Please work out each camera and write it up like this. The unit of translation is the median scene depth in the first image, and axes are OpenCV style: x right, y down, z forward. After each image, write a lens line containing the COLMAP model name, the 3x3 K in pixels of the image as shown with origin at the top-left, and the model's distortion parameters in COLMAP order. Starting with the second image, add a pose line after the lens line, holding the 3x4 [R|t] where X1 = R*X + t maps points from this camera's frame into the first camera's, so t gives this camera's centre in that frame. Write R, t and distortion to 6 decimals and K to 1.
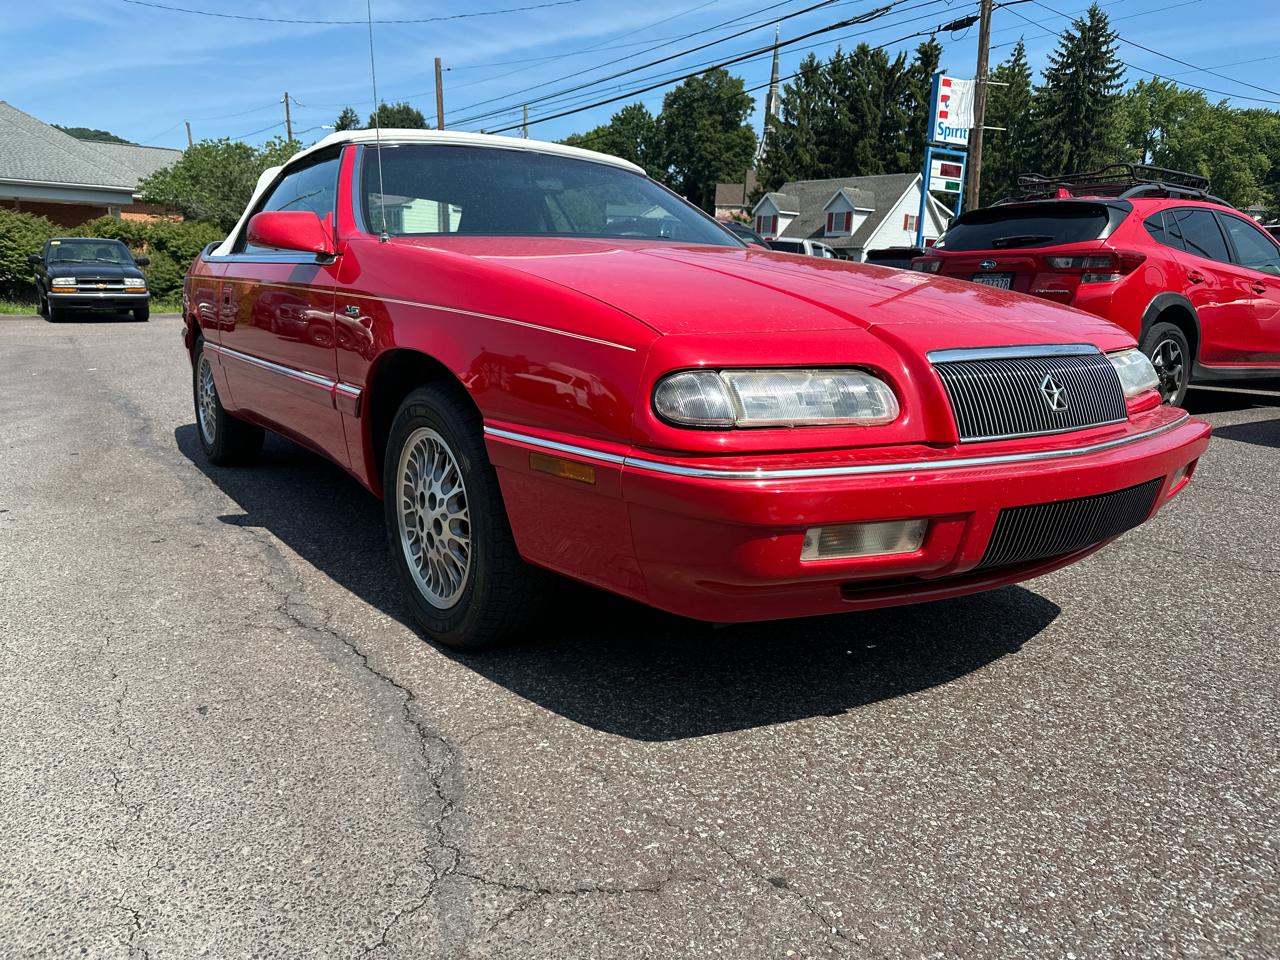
lens RADIAL K [[912.9, 0, 621.0], [0, 912.9, 472.2], [0, 0, 1]] dist [0.032843, -0.042986]
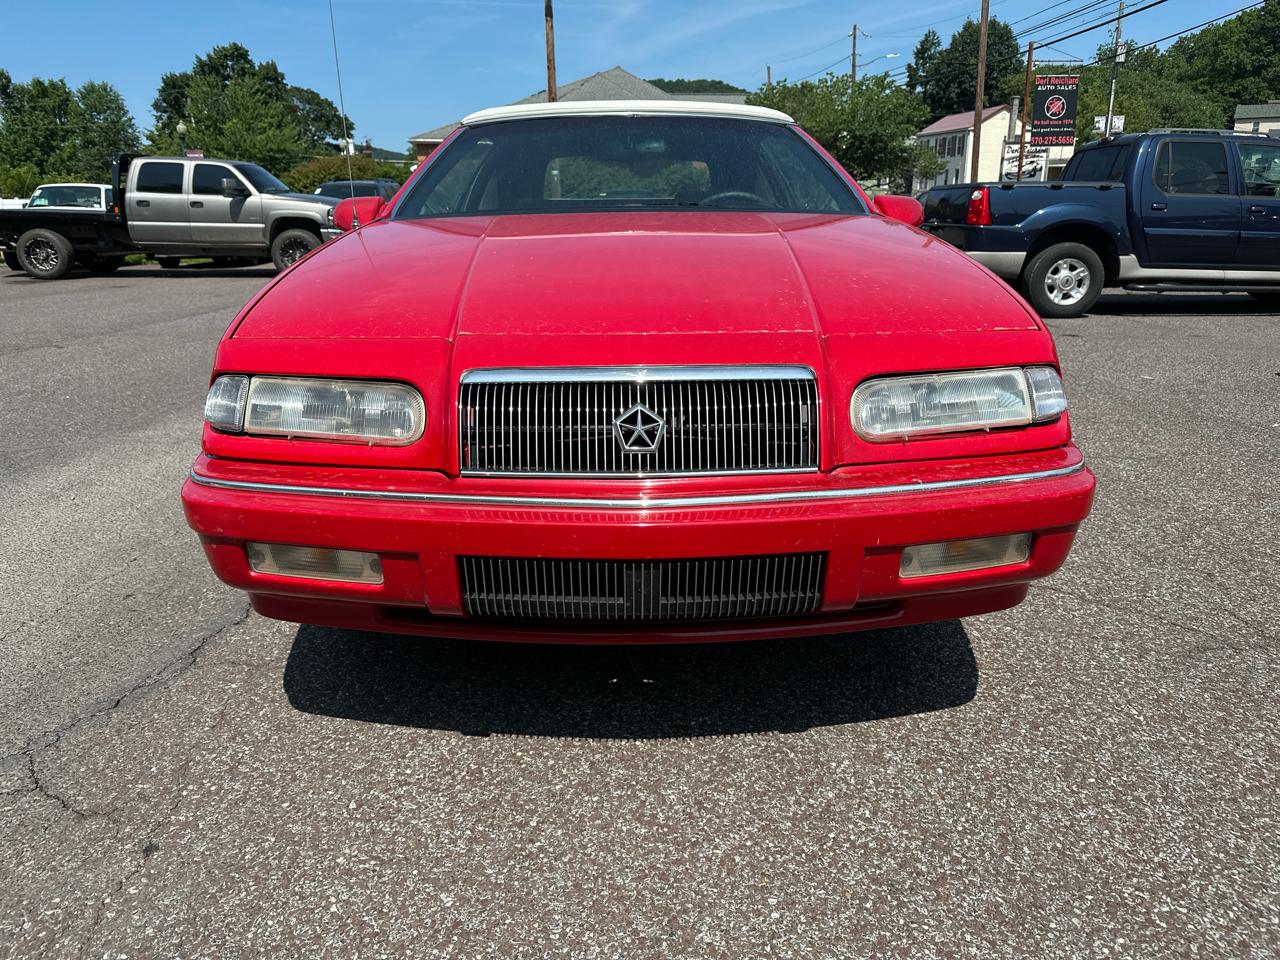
lens RADIAL K [[883.7, 0, 628.0], [0, 883.7, 479.9], [0, 0, 1]] dist [0.013129, -0.018718]
pose [[0.822583, 0.140784, -0.550942, 0.254658], [-0.089910, 0.988881, 0.118451, -0.037705], [0.561492, -0.047901, 0.826095, 0.099754]]
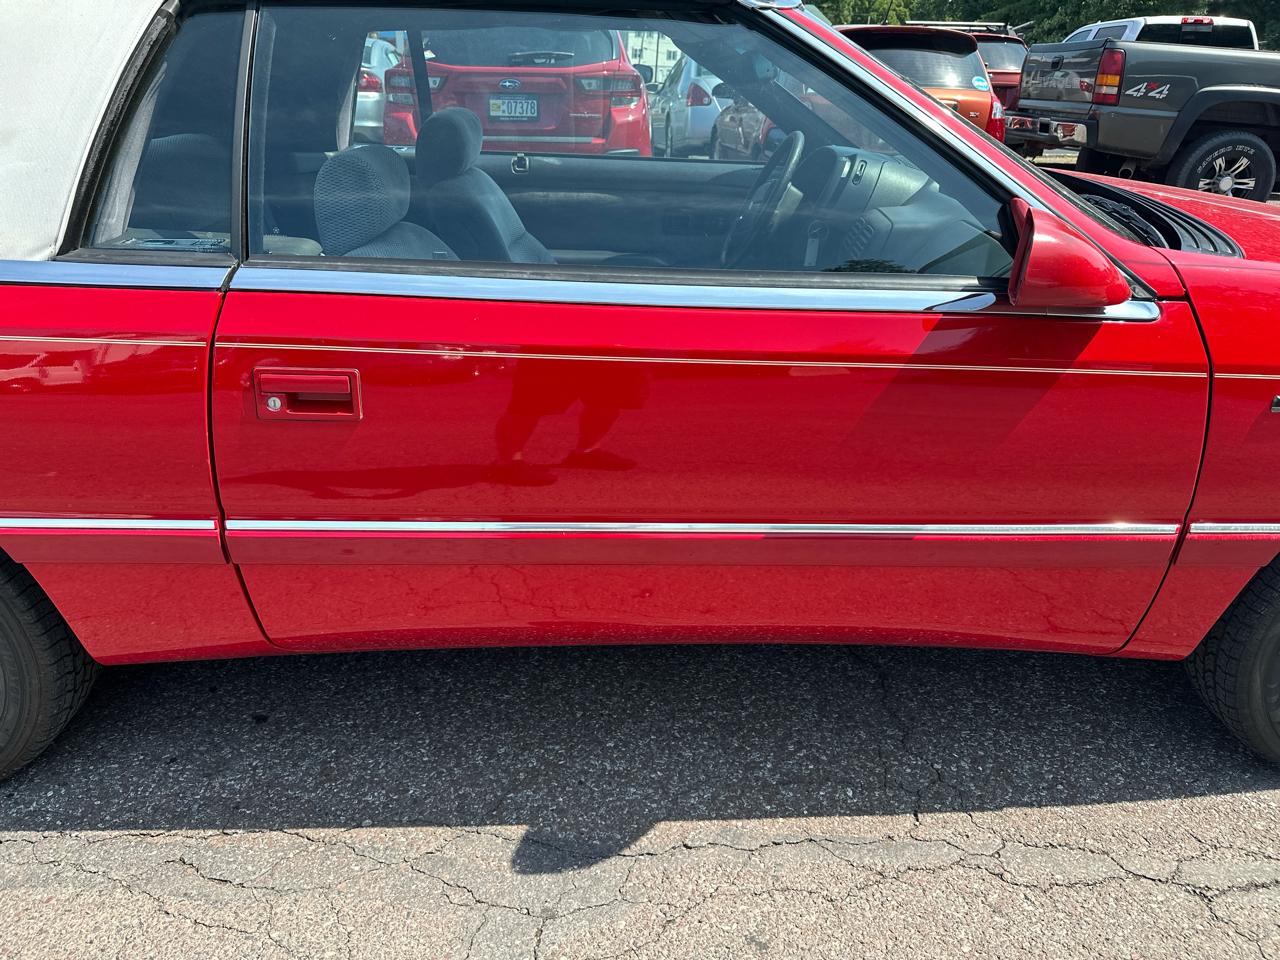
lens RADIAL K [[908.4, 0, 632.7], [0, 908.4, 474.3], [0, 0, 1]] dist [0.004712, 0.002487]
pose [[0.529686, -0.360764, 0.767647, -0.373816], [0.153050, 0.930834, 0.331848, -0.149868], [-0.834271, -0.058287, 0.548265, 0.399212]]
